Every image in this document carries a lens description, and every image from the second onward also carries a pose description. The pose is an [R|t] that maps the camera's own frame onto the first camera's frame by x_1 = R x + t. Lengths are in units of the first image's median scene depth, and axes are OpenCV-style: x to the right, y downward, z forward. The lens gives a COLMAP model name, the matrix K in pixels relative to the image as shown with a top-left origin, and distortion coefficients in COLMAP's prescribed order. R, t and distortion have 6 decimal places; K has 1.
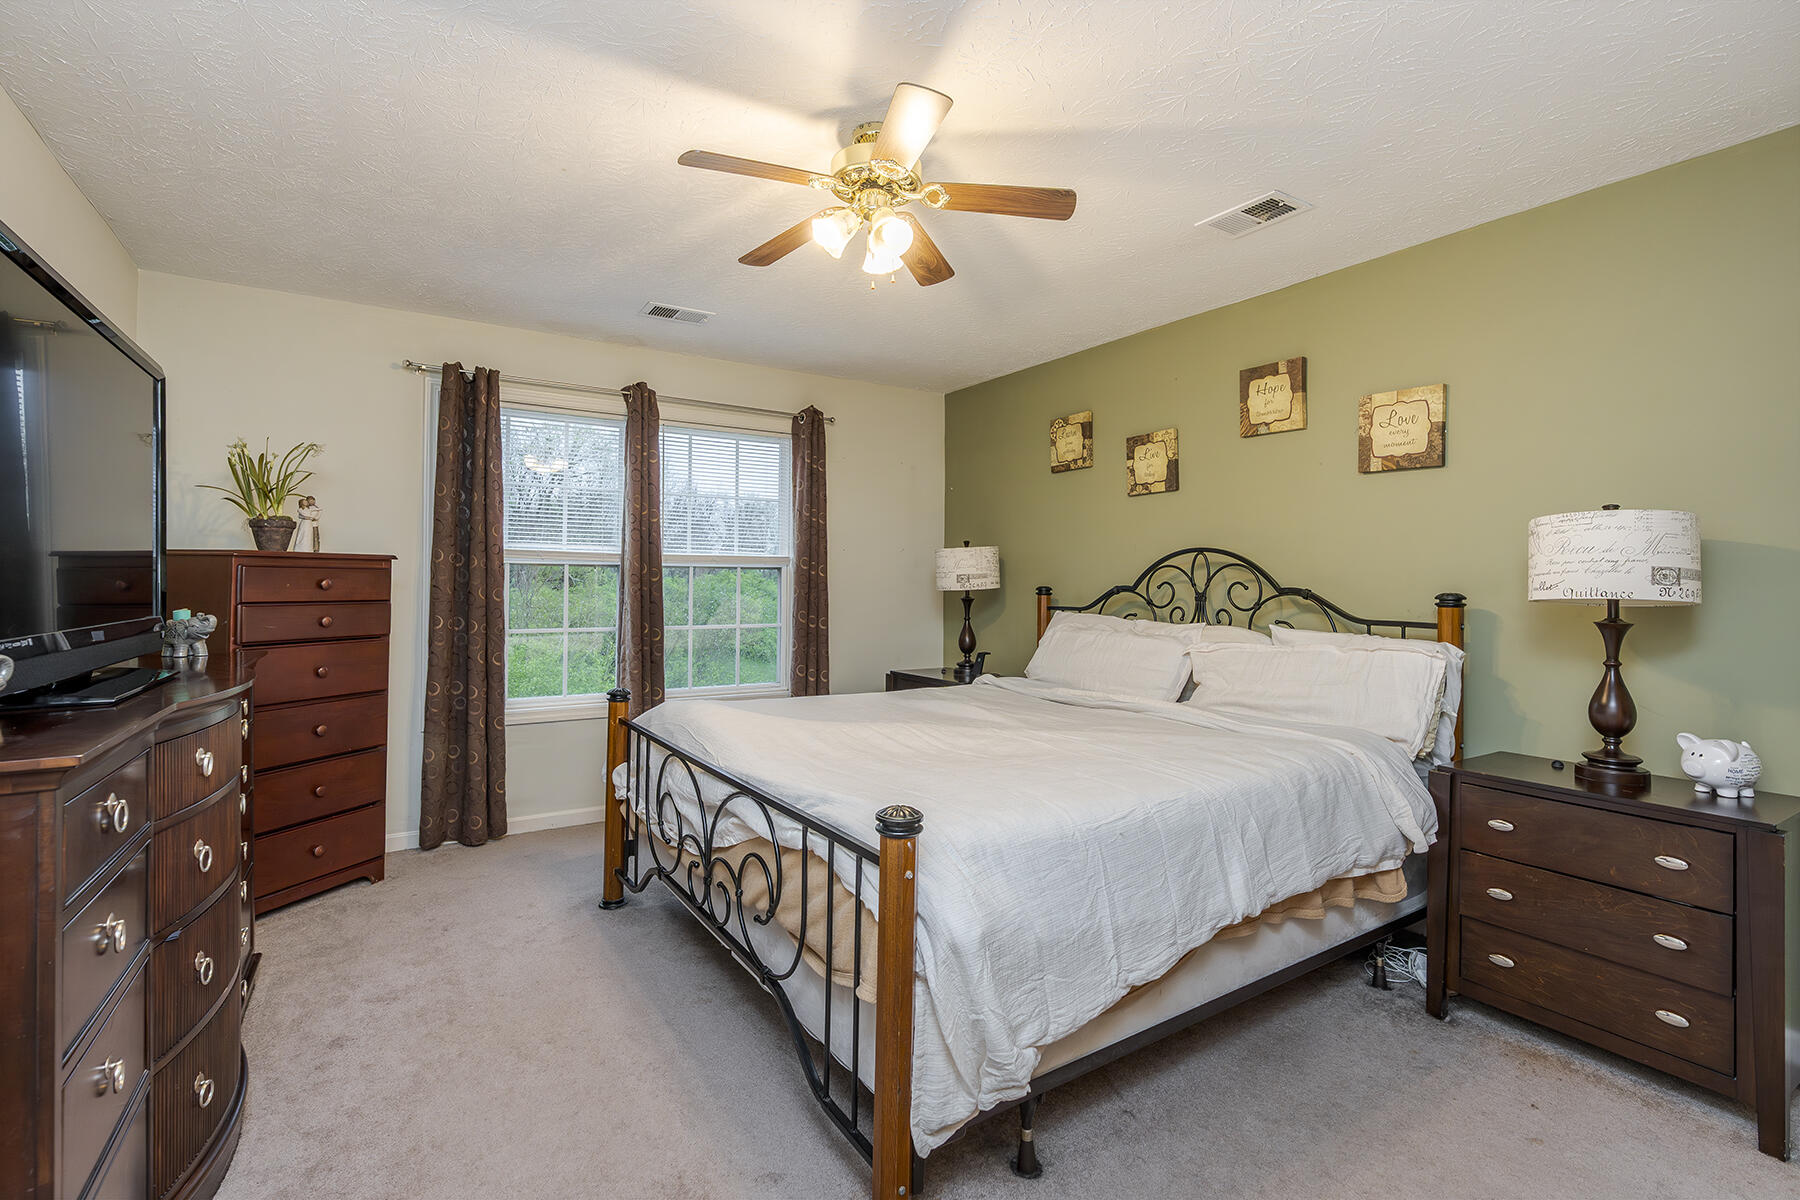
lens RADIAL K [[820.9, 0, 891.2], [0, 820.9, 594.7], [0, 0, 1]] dist [-0.001831, 0.000251]
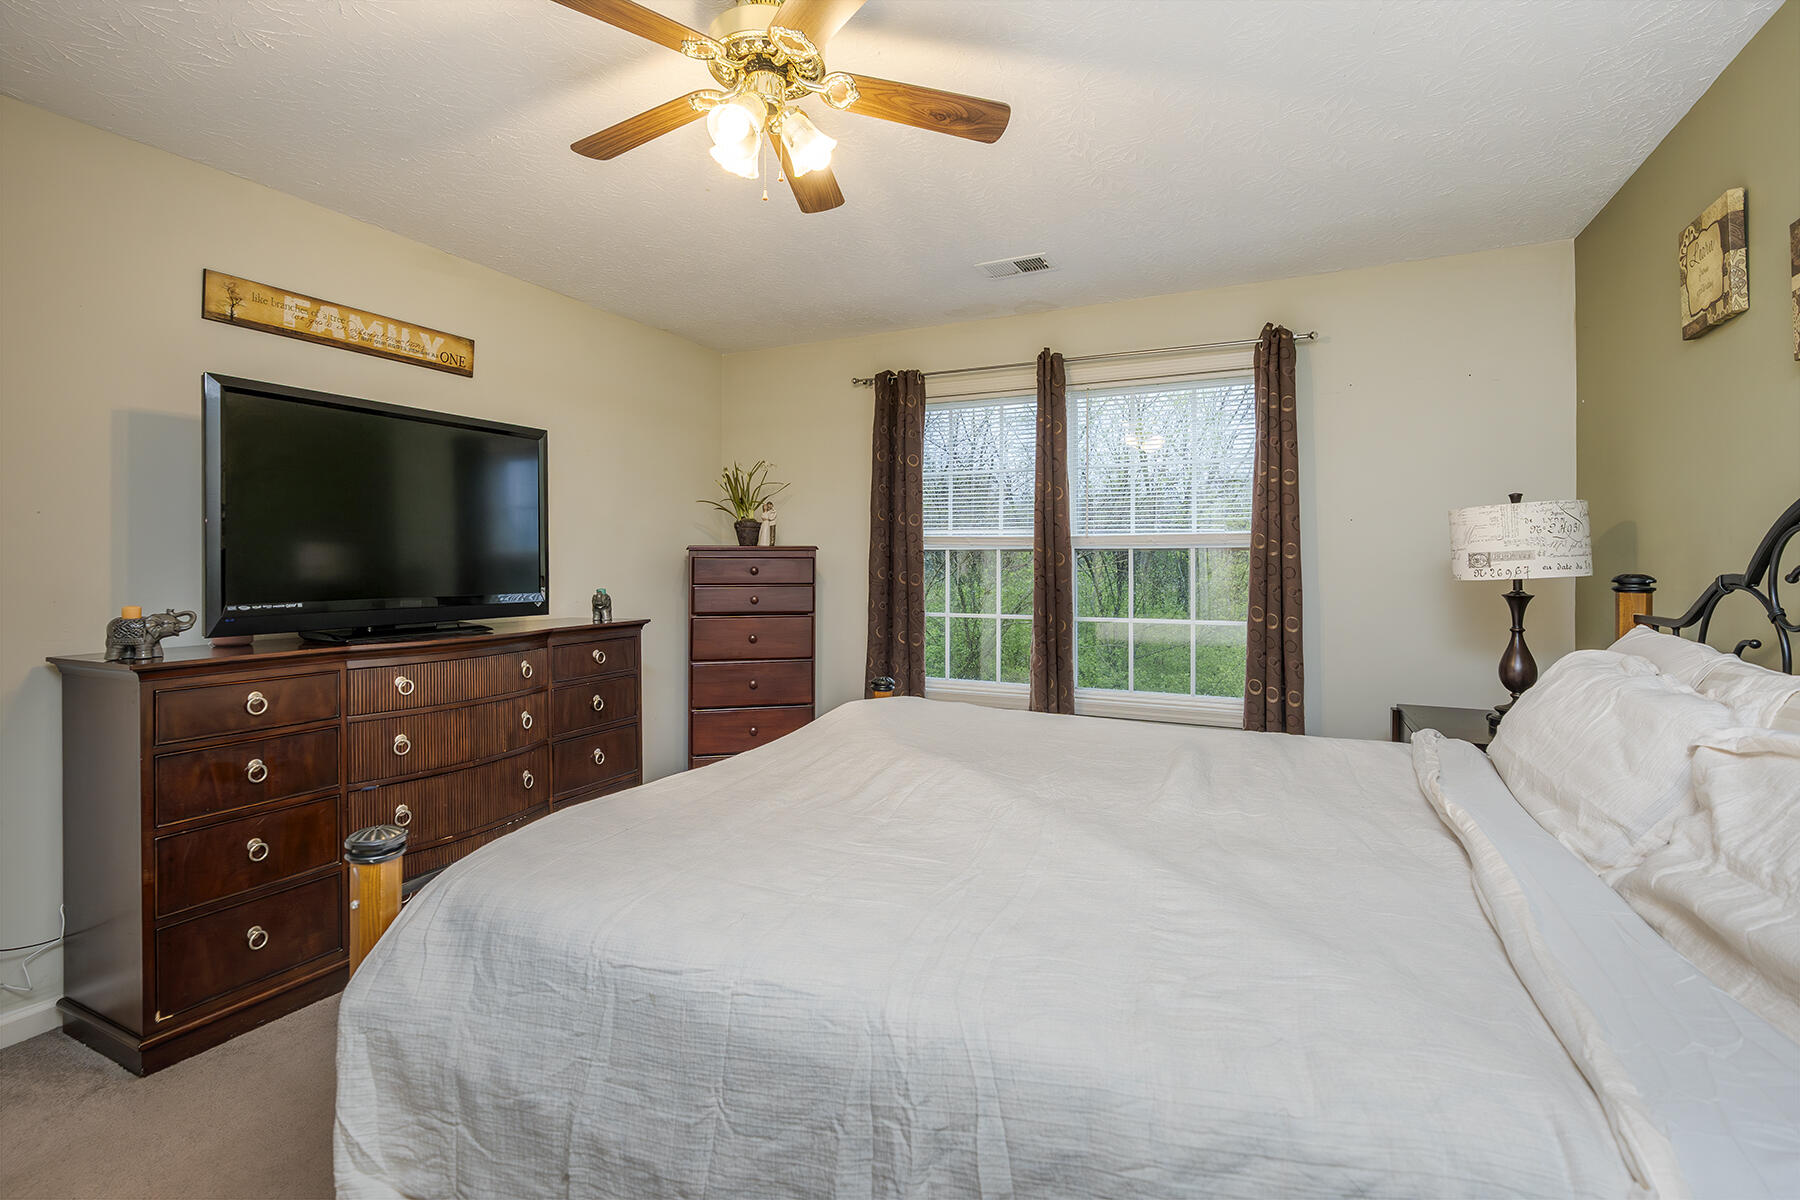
lens RADIAL K [[820.9, 0, 891.2], [0, 820.9, 594.7], [0, 0, 1]] dist [-0.001831, 0.000251]
pose [[0.535202, 0.026159, -0.844319, 0.376298], [-0.009435, 0.999643, 0.024991, -0.006185], [0.844671, -0.005409, 0.535258, 0.359671]]
